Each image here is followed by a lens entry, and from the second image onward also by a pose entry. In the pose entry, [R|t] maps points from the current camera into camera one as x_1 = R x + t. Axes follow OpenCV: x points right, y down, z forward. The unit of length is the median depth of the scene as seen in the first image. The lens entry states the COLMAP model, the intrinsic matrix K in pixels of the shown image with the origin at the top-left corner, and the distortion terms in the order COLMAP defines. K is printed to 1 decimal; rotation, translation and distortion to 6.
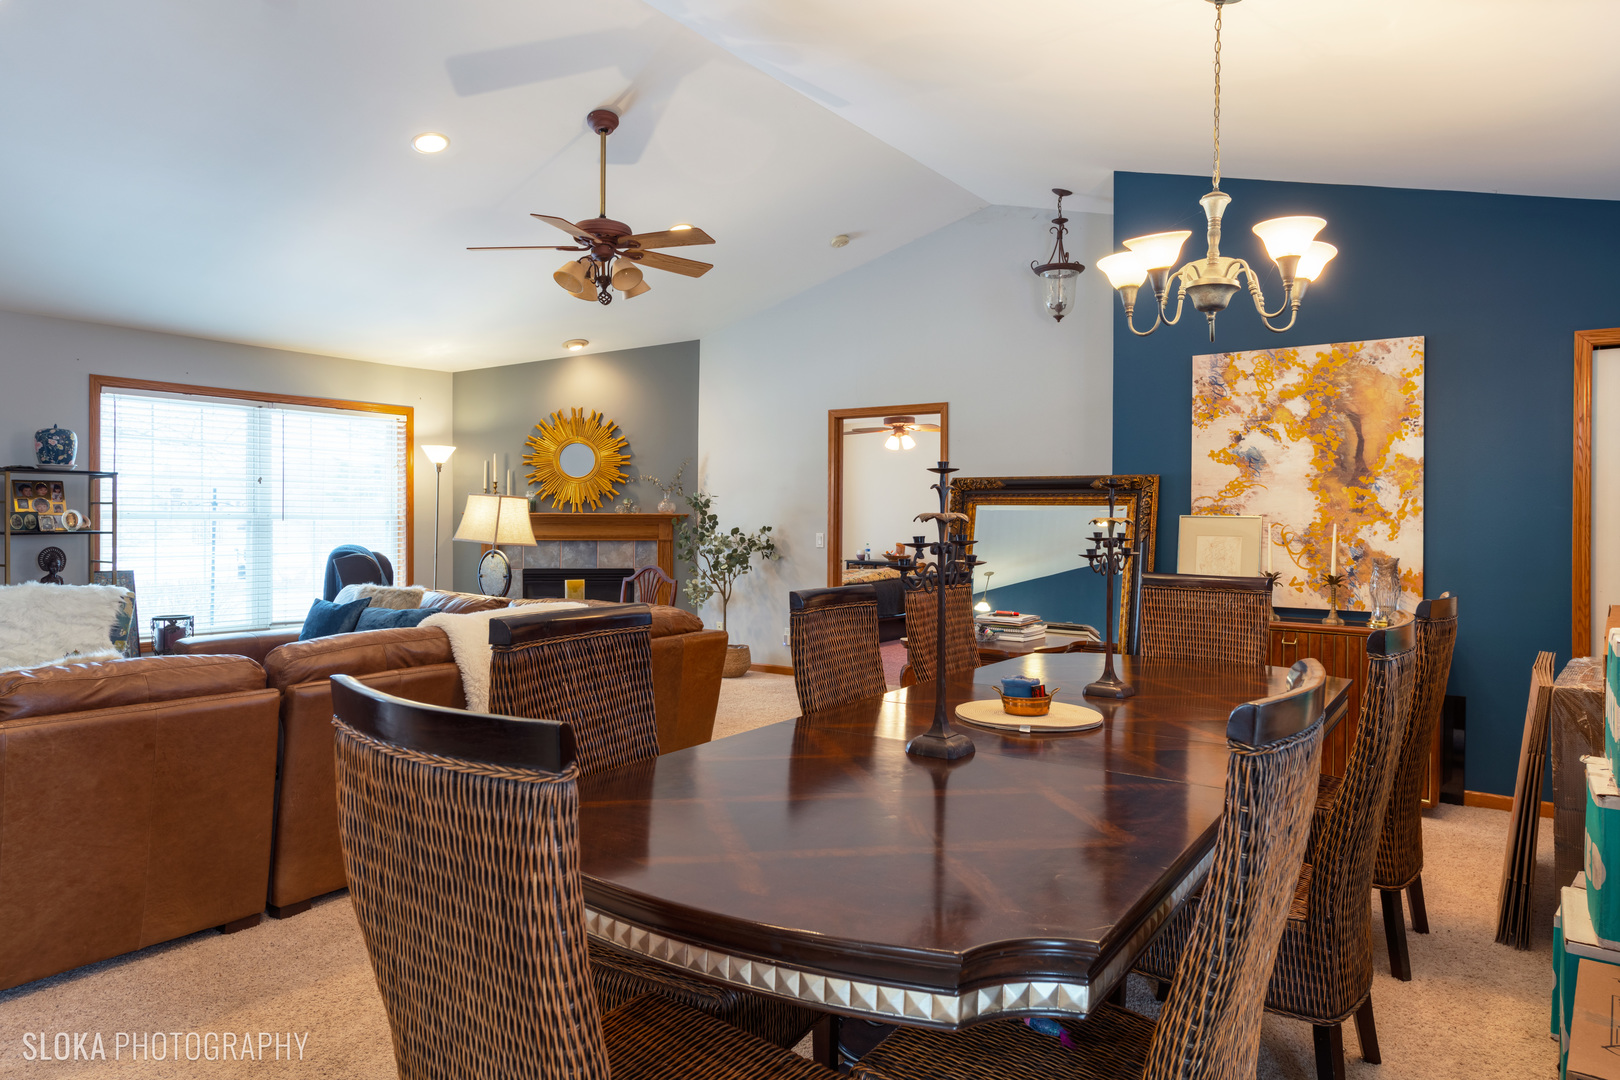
lens RADIAL K [[1018.2, 0, 770.3], [0, 1018.2, 521.8], [0, 0, 1]] dist [0.009647, -0.000221]
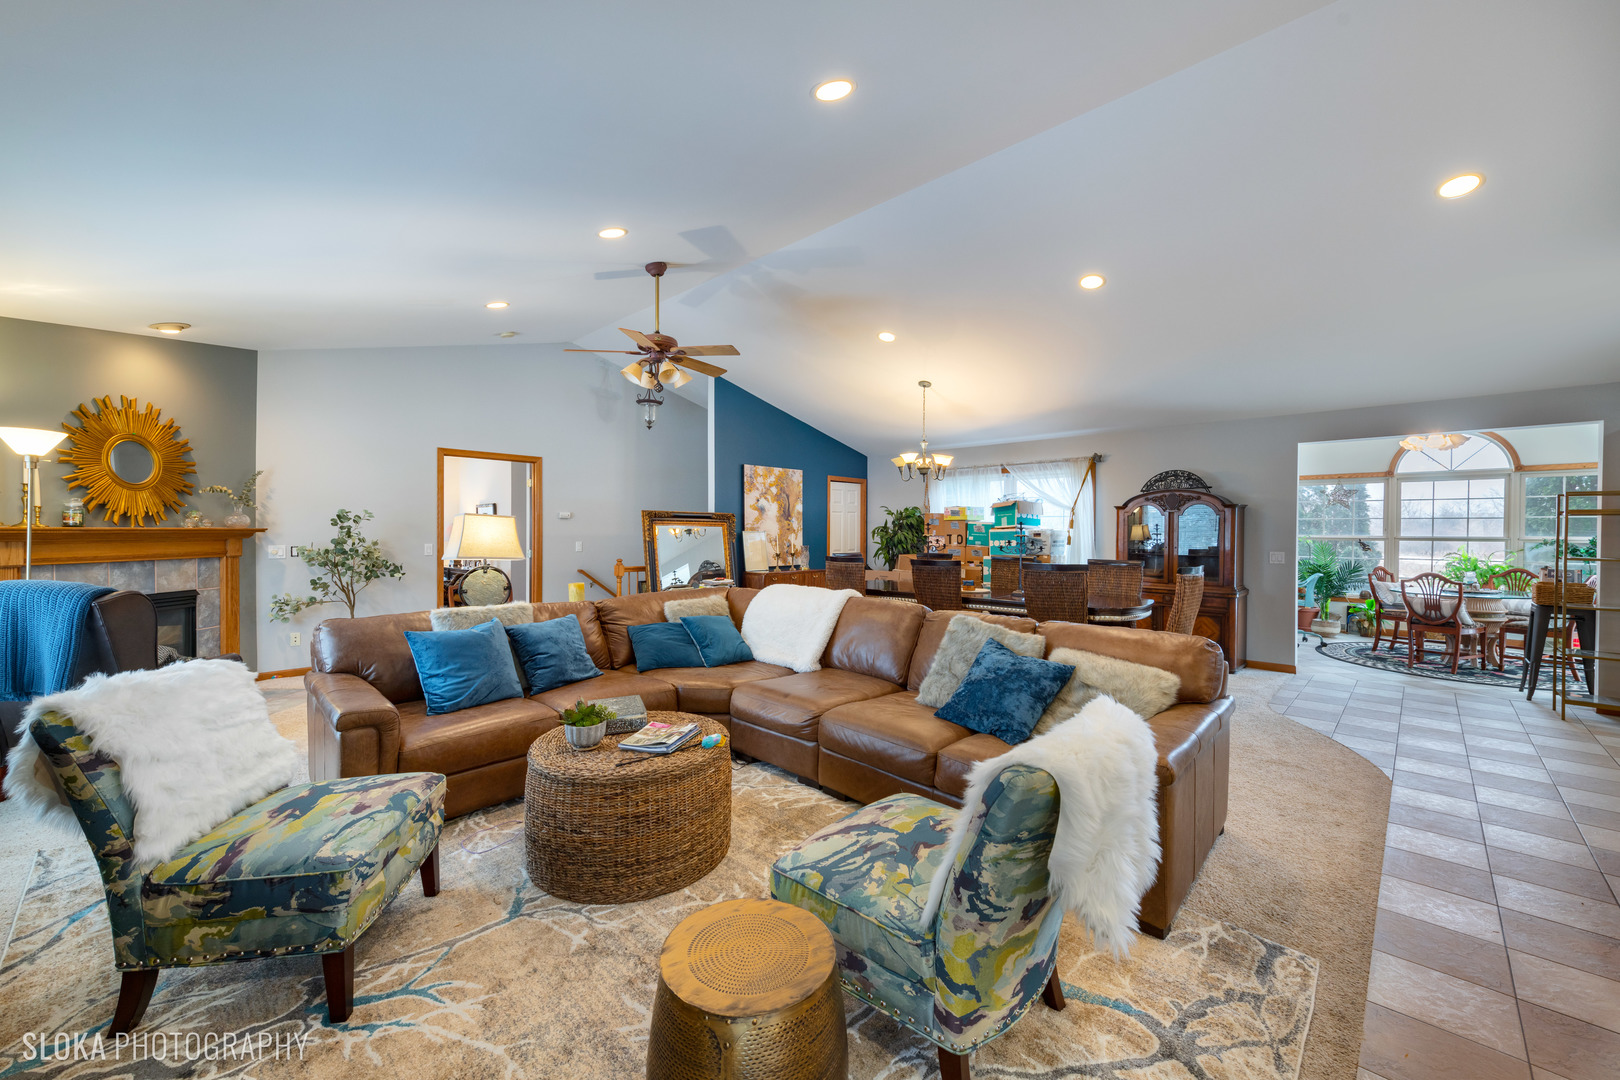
lens RADIAL K [[648.4, 0, 823.6], [0, 648.4, 530.0], [0, 0, 1]] dist [0.005134, -0.000387]
pose [[0.108217, -0.005364, 0.994113, -0.696977], [-0.002254, 0.999982, 0.005641, -0.011592], [-0.994125, -0.002851, 0.108203, 0.423002]]
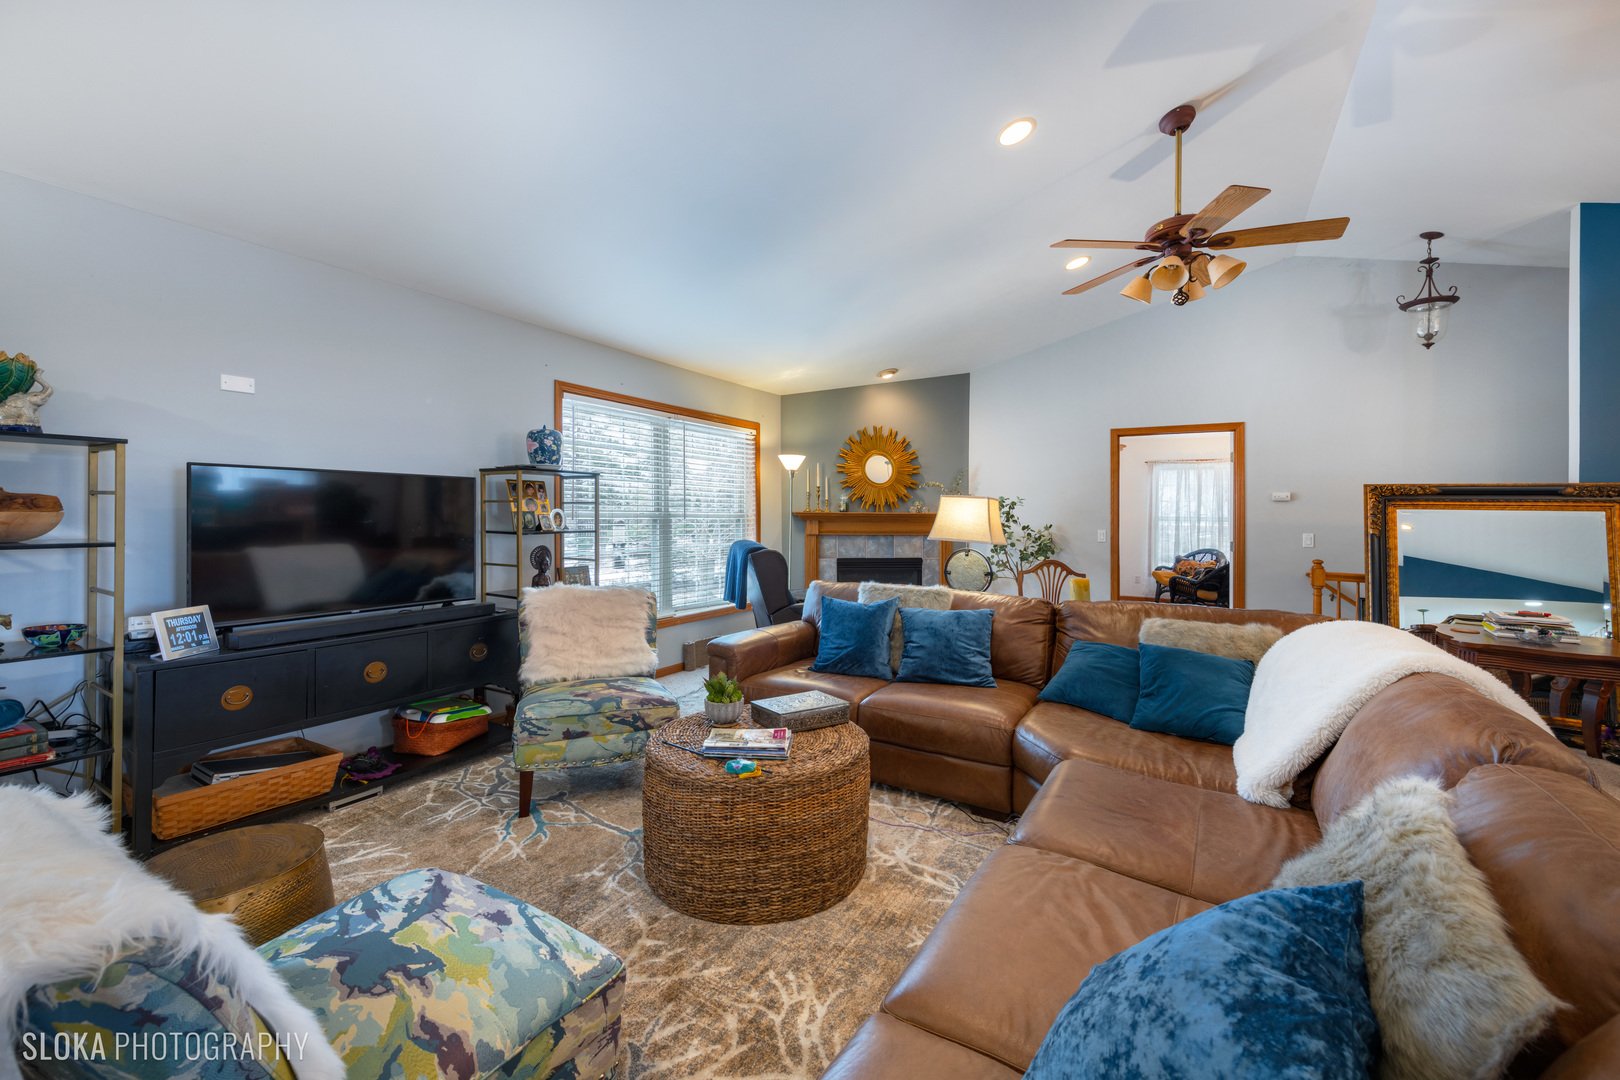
lens RADIAL K [[648.4, 0, 806.2], [0, 648.4, 523.3], [0, 0, 1]] dist [0.005134, -0.000387]
pose [[0.997001, 0.003052, 0.077328, -0.362072], [-0.003905, 0.999933, 0.010880, -0.004230], [-0.077290, -0.011150, 0.996946, 0.247841]]
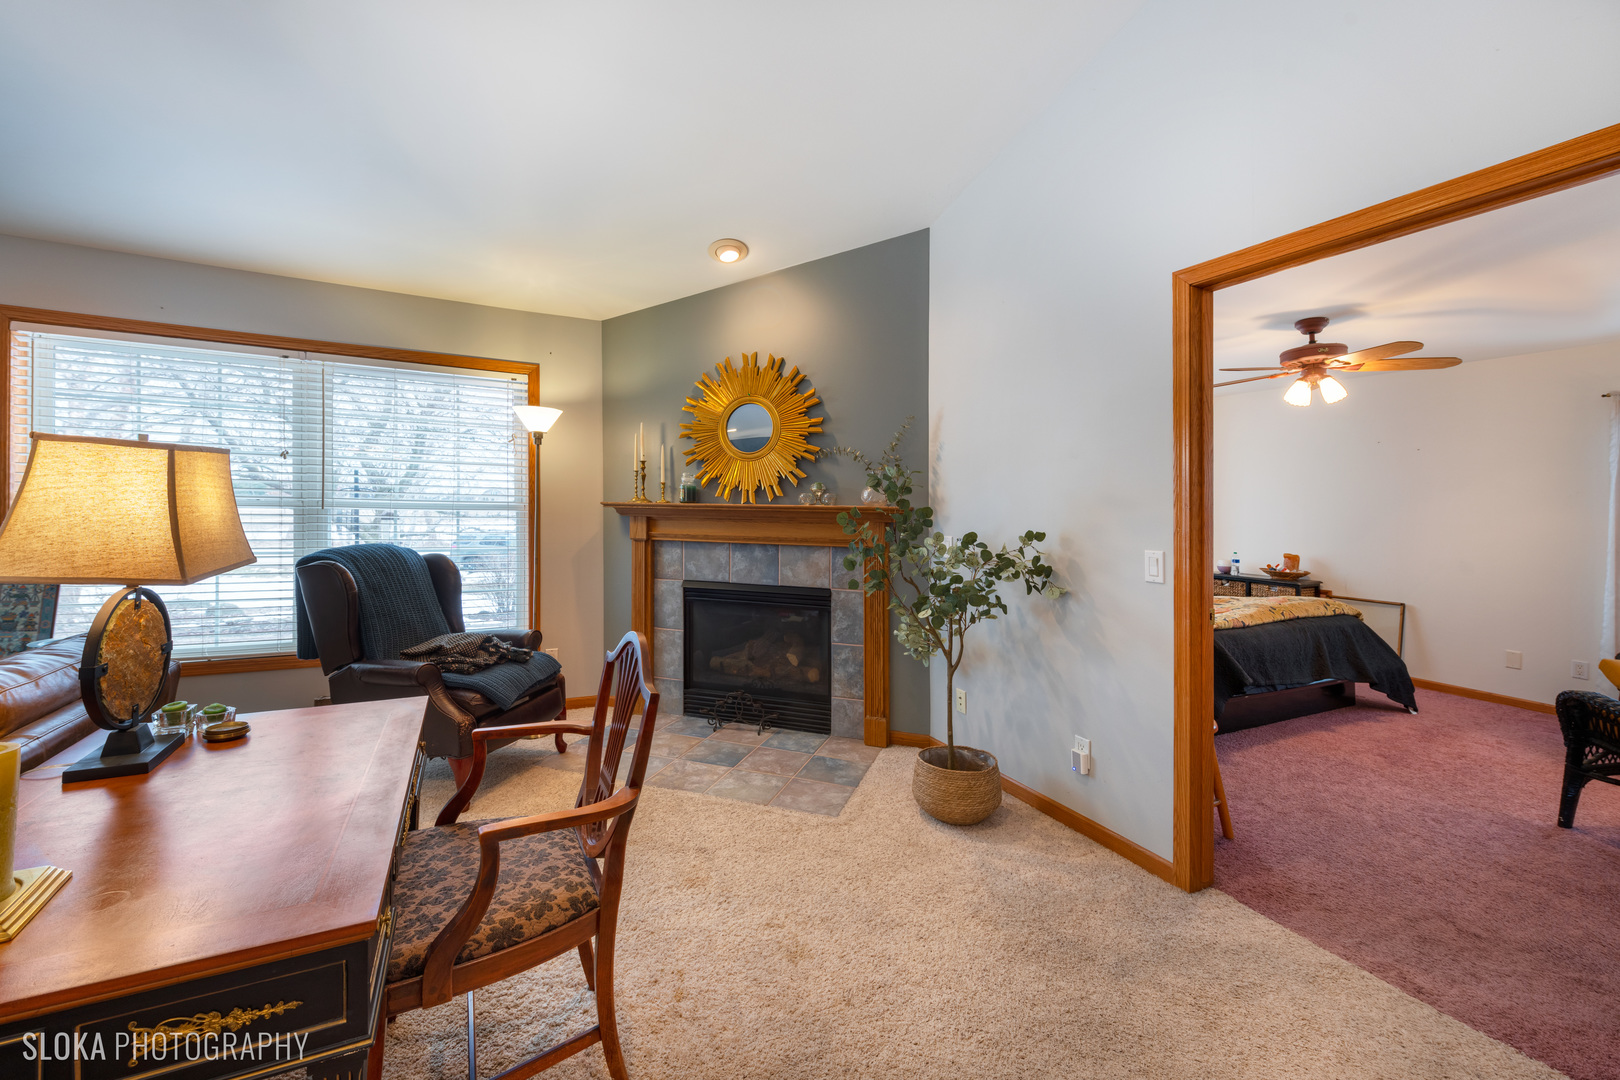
lens RADIAL K [[648.4, 0, 773.9], [0, 648.4, 493.8], [0, 0, 1]] dist [0.005134, -0.000387]
pose [[0.881659, -0.002268, -0.471882, 0.035615], [-0.014557, 0.999382, -0.032001, -0.001888], [0.471663, 0.035083, 0.881081, 0.662384]]
